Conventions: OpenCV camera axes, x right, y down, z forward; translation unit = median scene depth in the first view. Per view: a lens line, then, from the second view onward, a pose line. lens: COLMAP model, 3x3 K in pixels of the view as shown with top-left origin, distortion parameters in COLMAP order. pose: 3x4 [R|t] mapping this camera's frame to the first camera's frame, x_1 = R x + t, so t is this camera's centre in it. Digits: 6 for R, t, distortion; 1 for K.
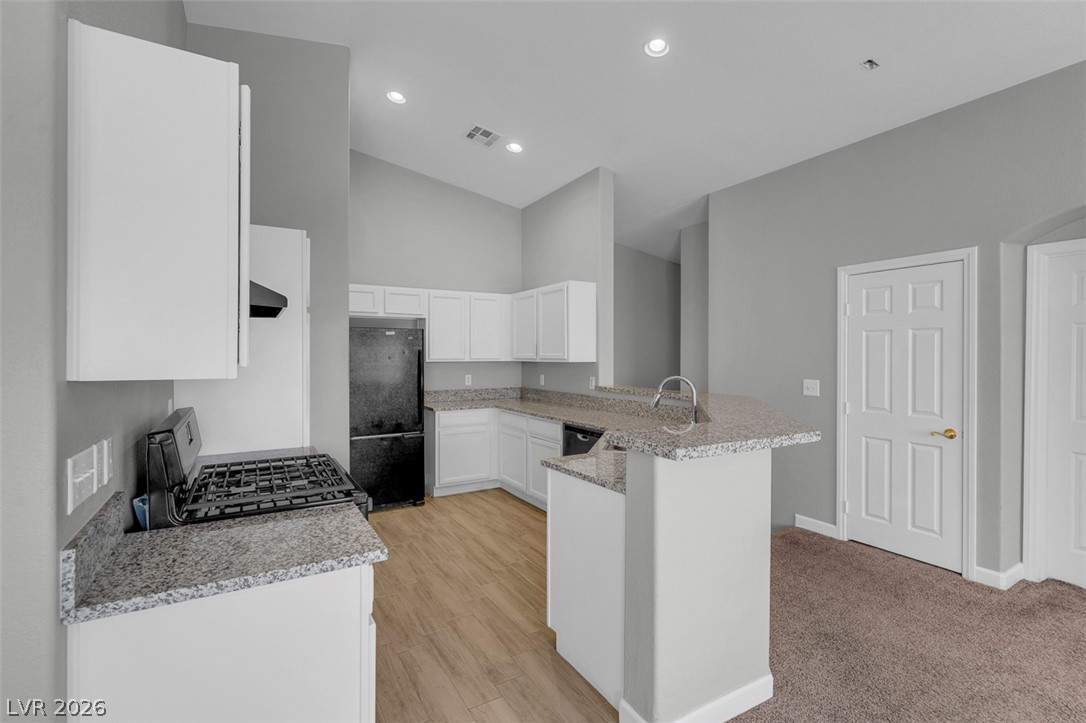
lens RADIAL K [[494.6, 0, 540.7], [0, 494.6, 362.4], [0, 0, 1]] dist [-0.002388, 0.001103]
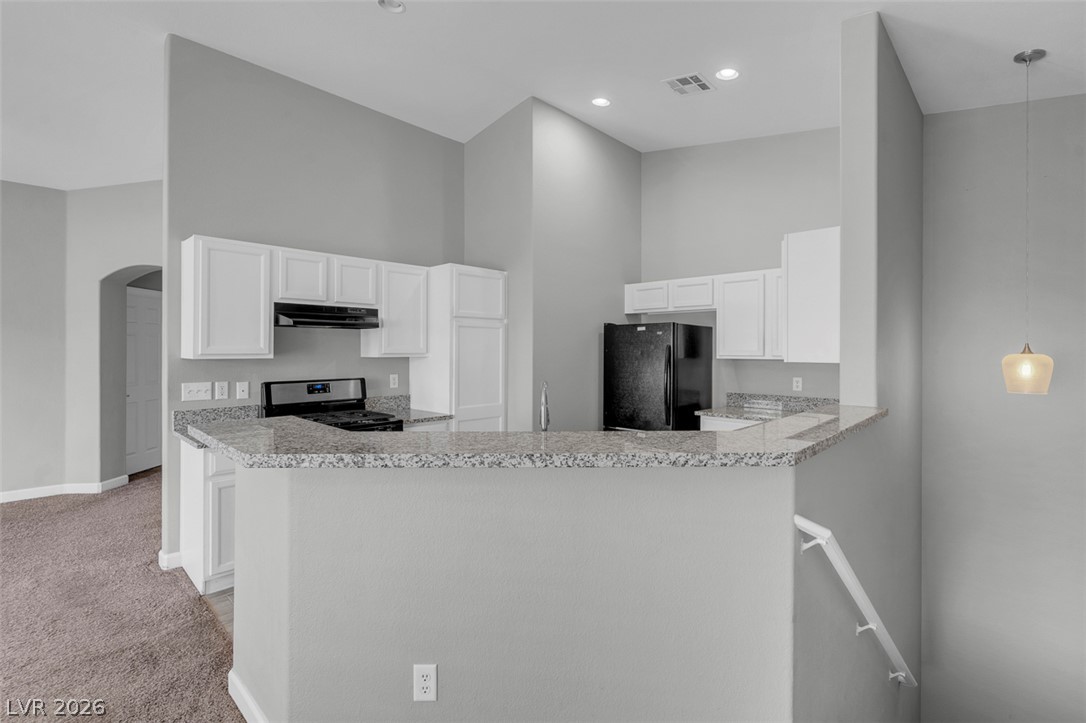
lens RADIAL K [[494.6, 0, 540.6], [0, 494.6, 351.1], [0, 0, 1]] dist [-0.002388, 0.001103]
pose [[0.267519, 0.001890, -0.963551, 0.569558], [-0.013761, 0.999904, -0.001859, -0.009457], [0.963454, 0.013756, 0.267519, 0.513838]]
